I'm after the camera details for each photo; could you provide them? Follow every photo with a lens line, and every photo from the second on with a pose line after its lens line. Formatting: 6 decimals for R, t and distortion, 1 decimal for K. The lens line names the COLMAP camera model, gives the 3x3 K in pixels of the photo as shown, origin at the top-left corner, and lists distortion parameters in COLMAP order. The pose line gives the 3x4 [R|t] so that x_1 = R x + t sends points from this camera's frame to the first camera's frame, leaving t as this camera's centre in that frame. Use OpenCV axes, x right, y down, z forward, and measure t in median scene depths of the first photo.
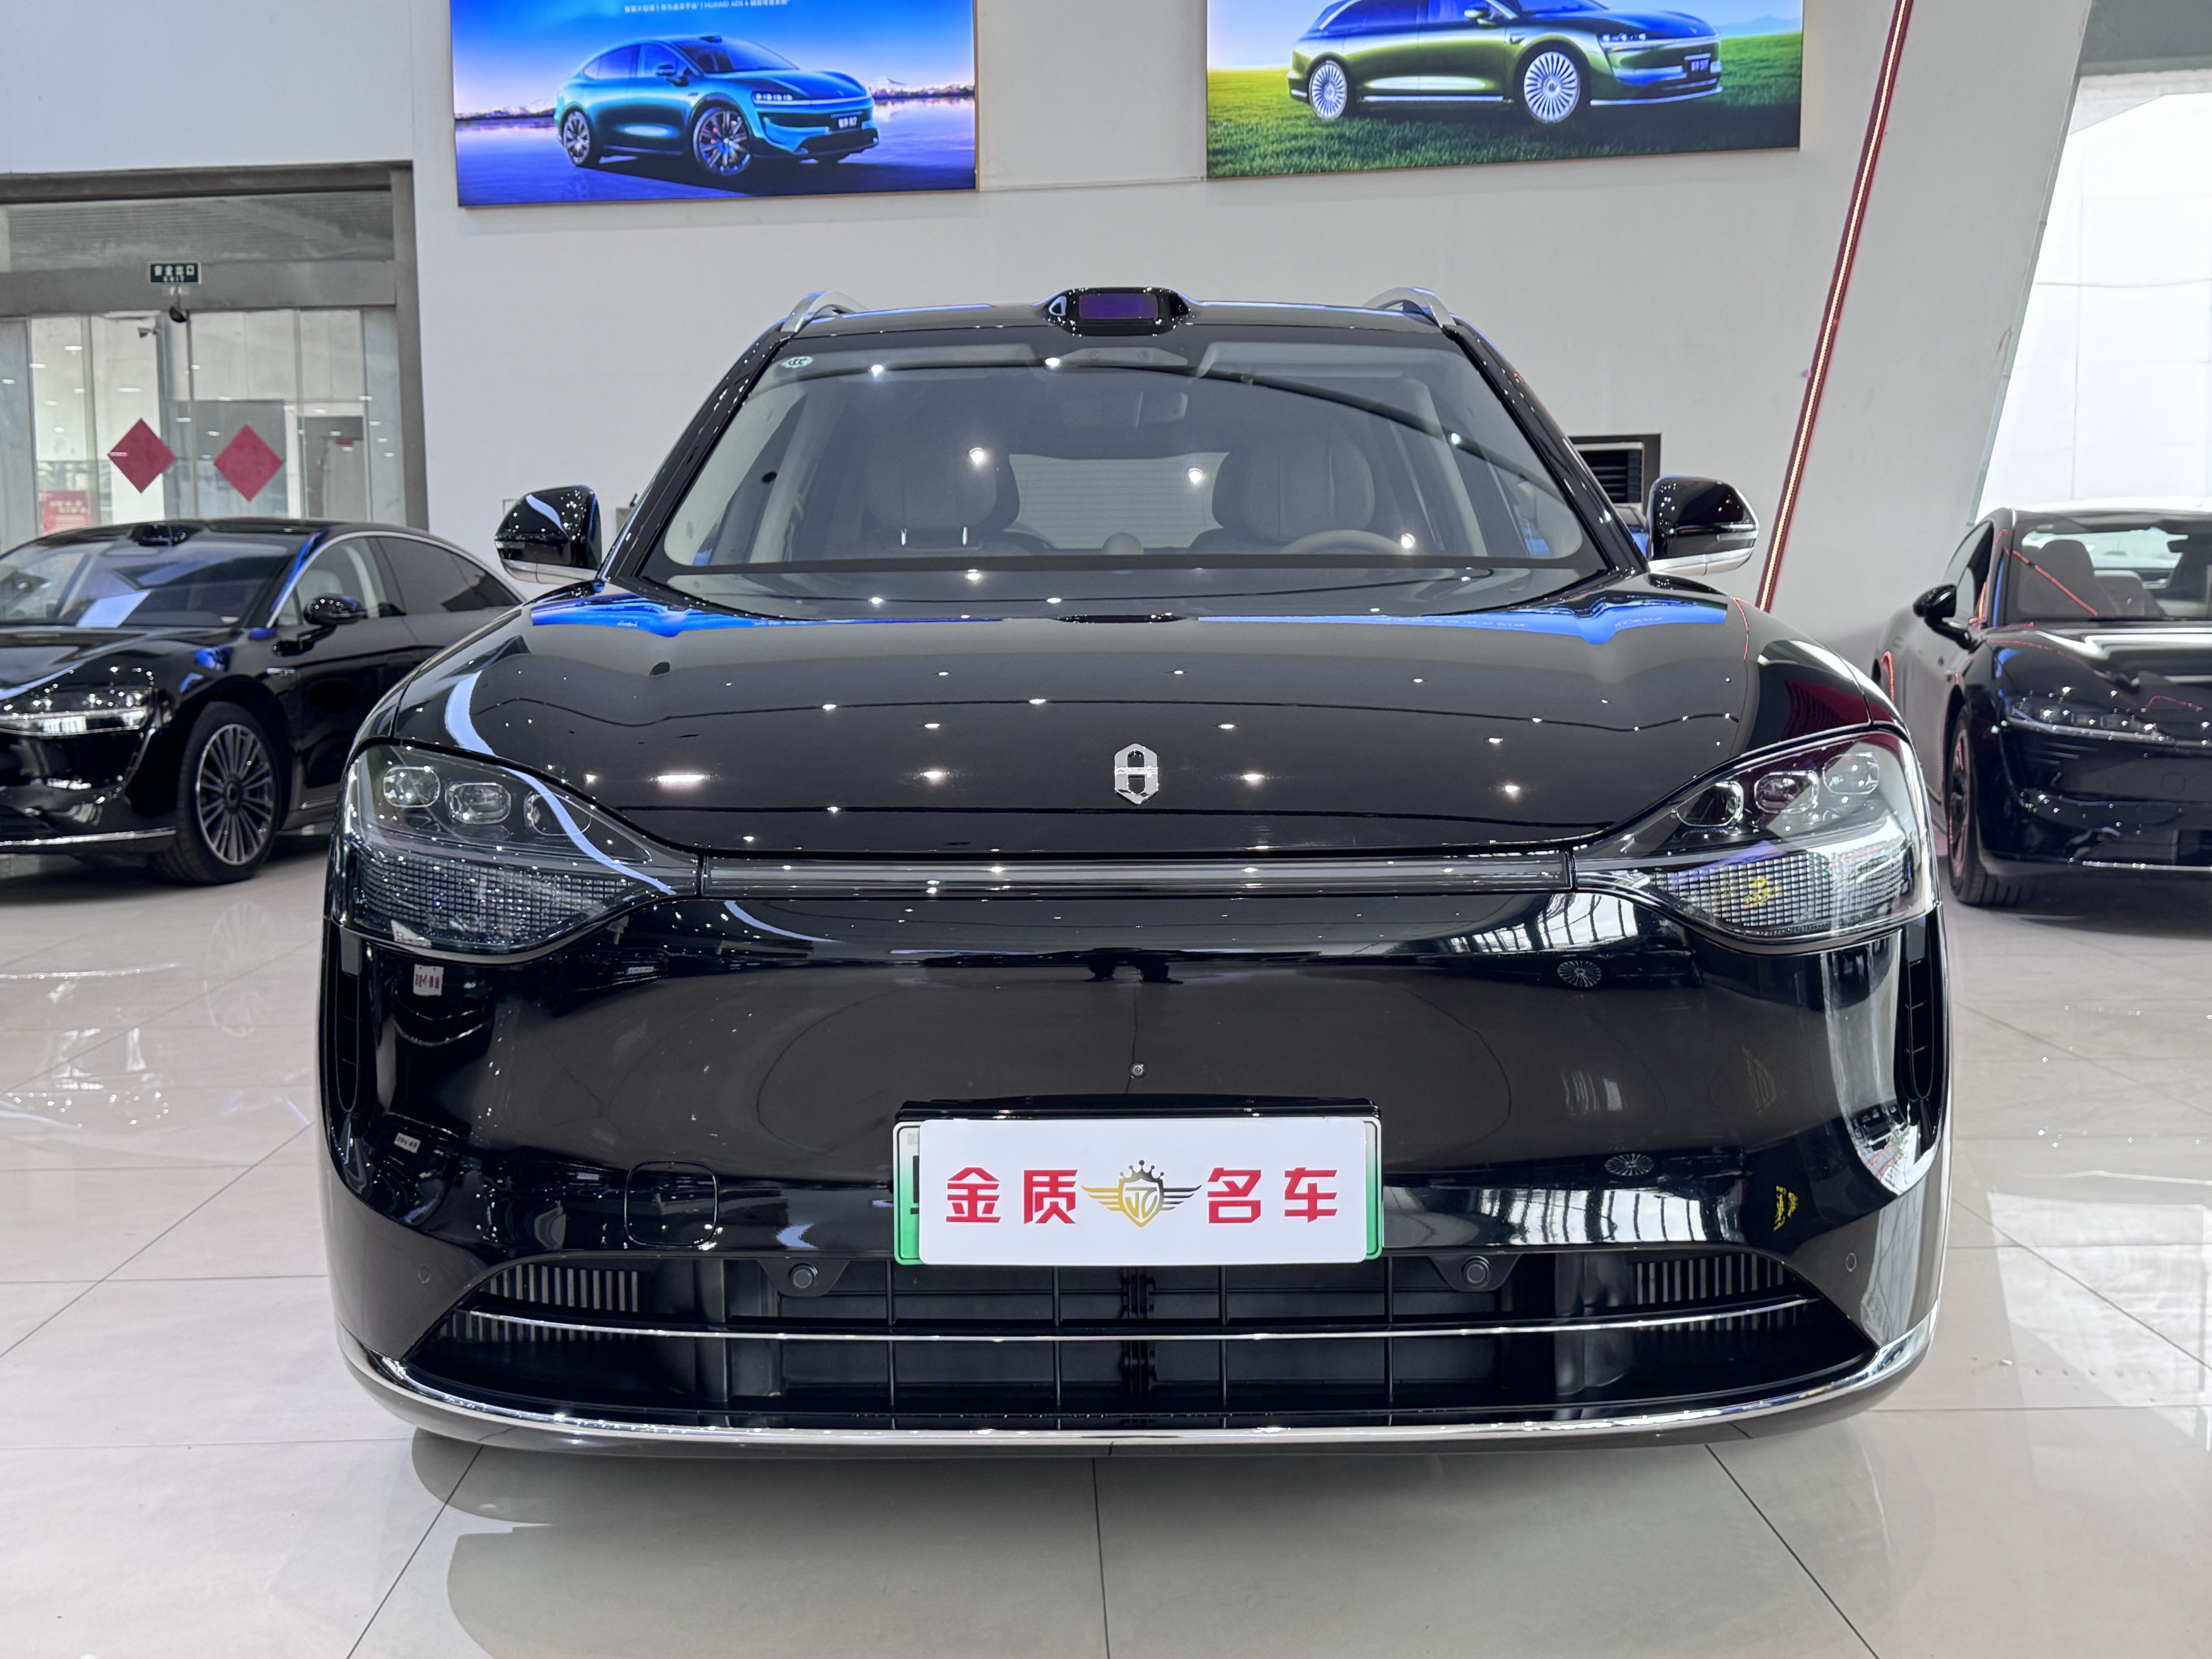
lens RADIAL K [[2381.3, 0, 1099.1], [0, 2381.3, 849.8], [0, 0, 1]] dist [0.009437, 0.000000]
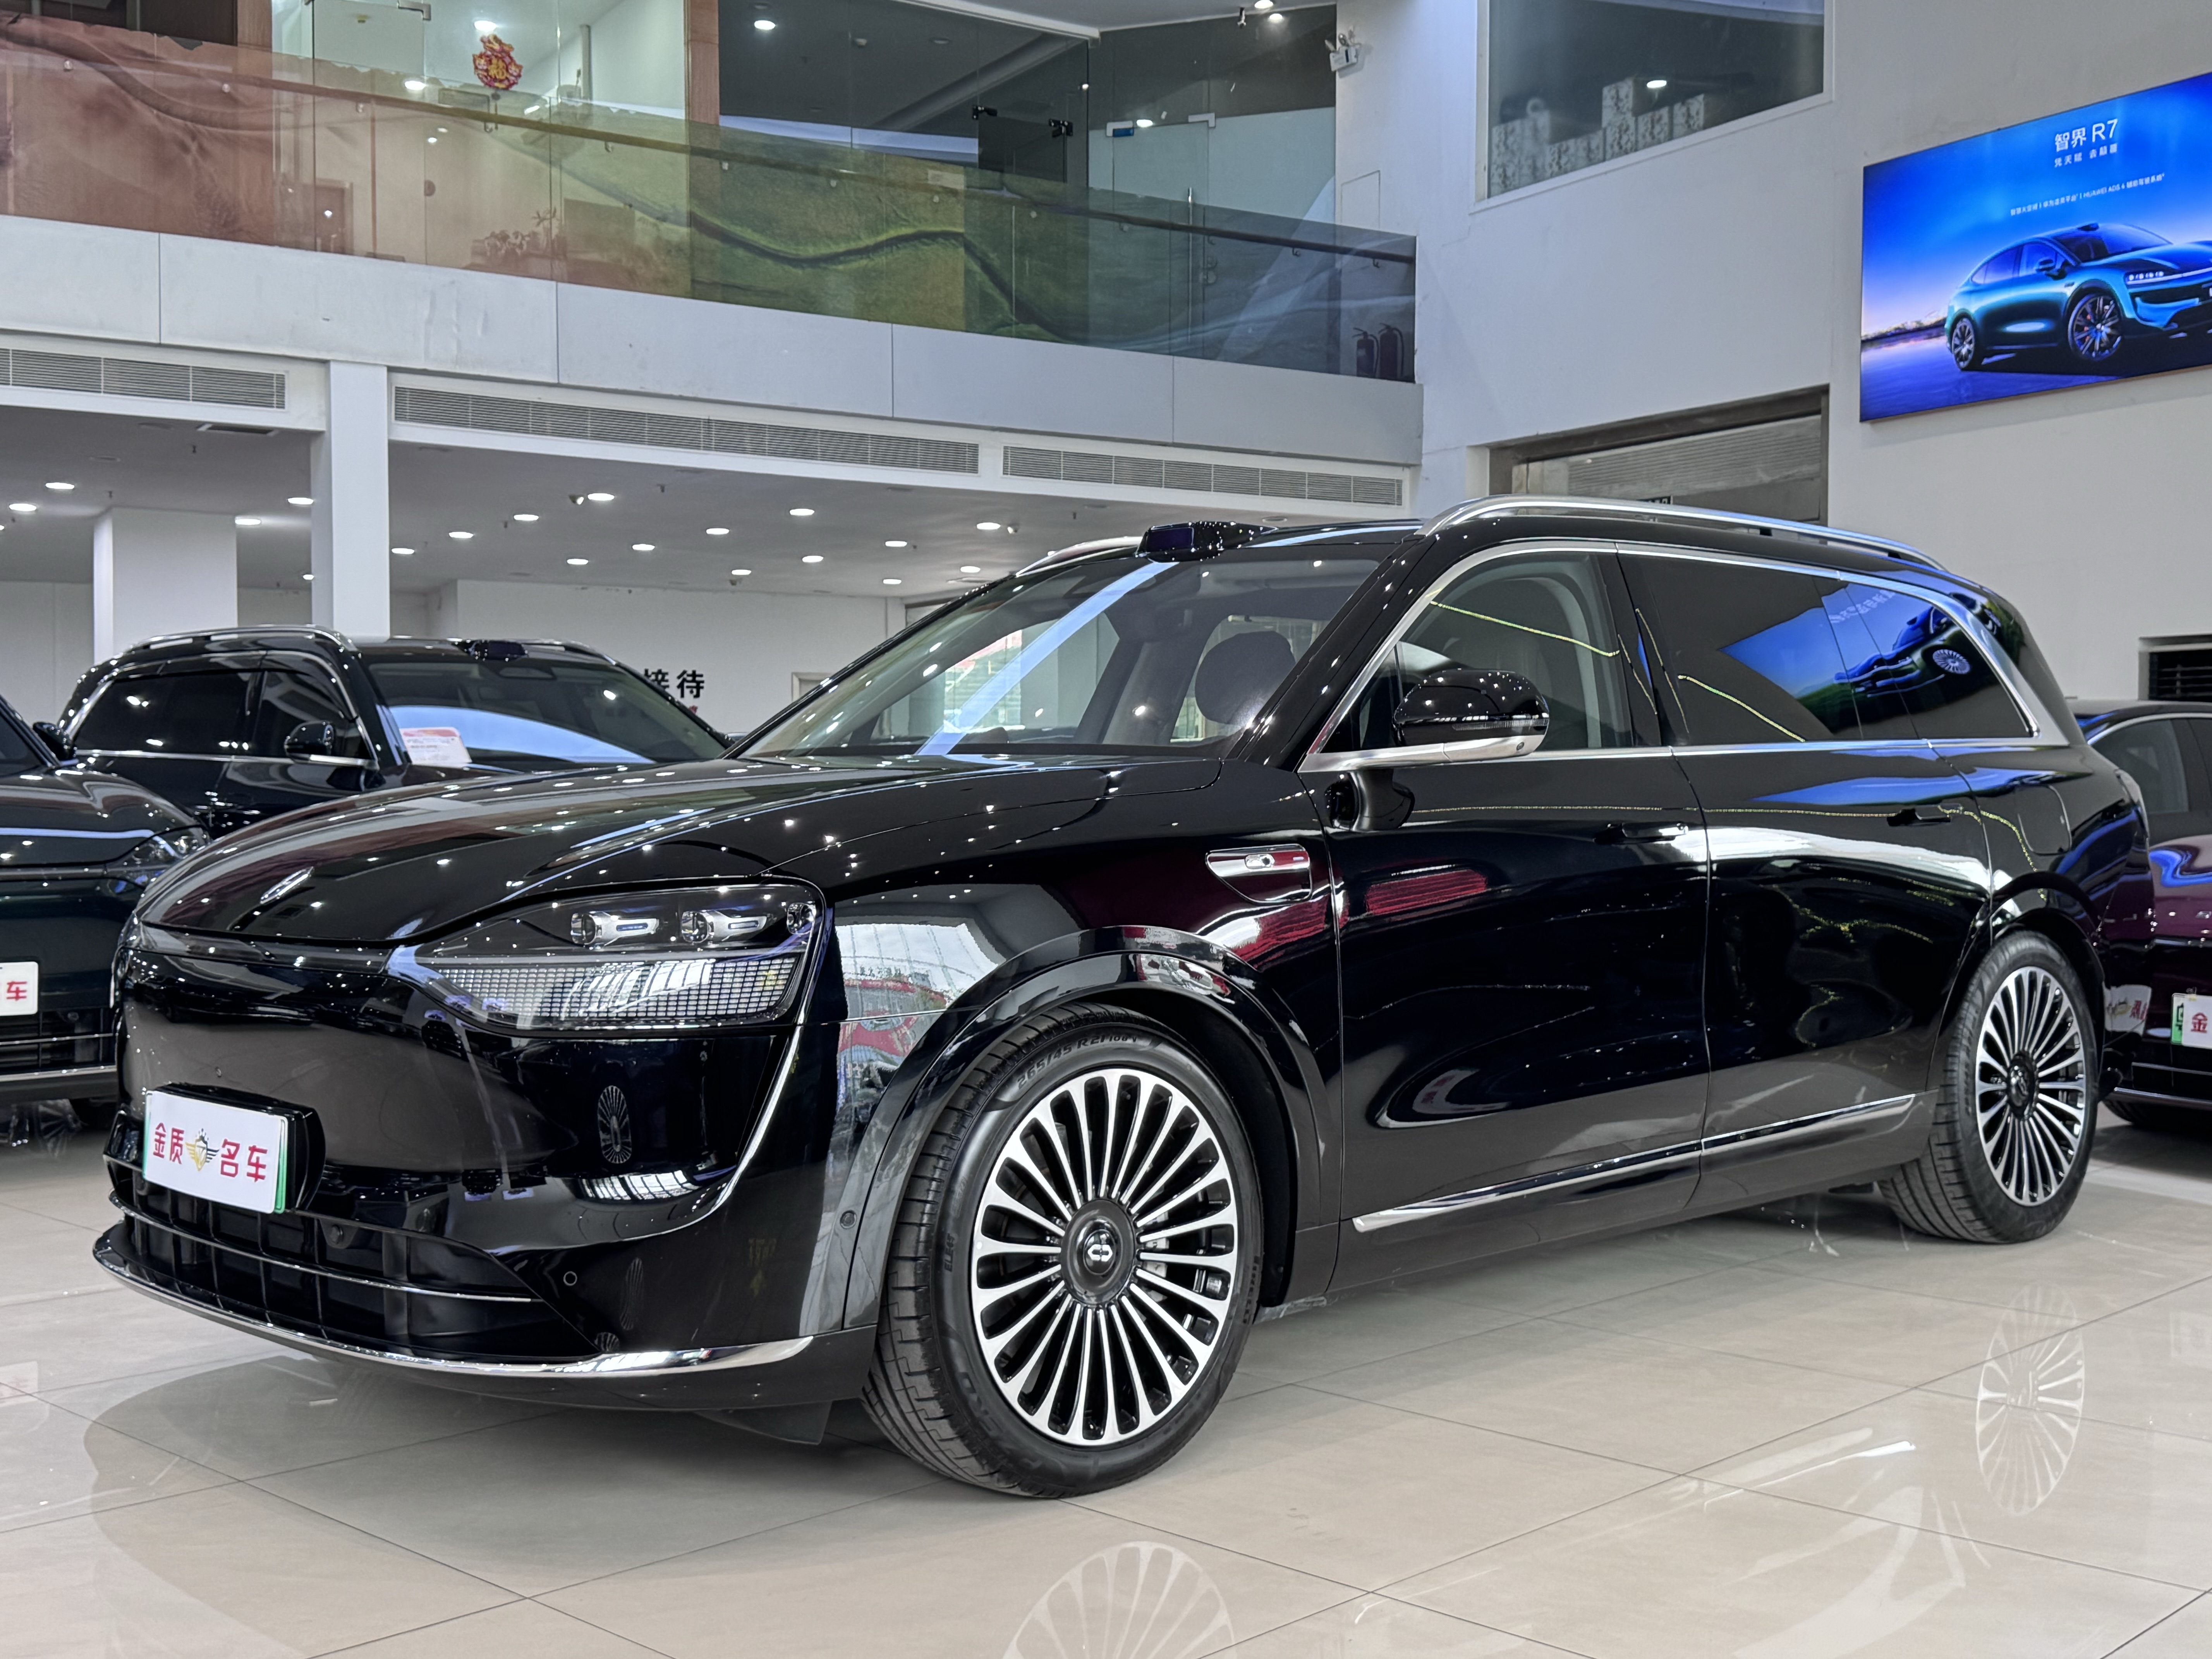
lens RADIAL K [[2381.3, 0, 1106.5], [0, 2381.3, 835.4], [0, 0, 1]] dist [0.009437, 0.000000]
pose [[0.681164, 0.016348, -0.731948, 0.287783], [-0.078511, 0.995617, -0.050826, -0.006657], [0.727909, 0.092087, 0.679462, 0.054343]]
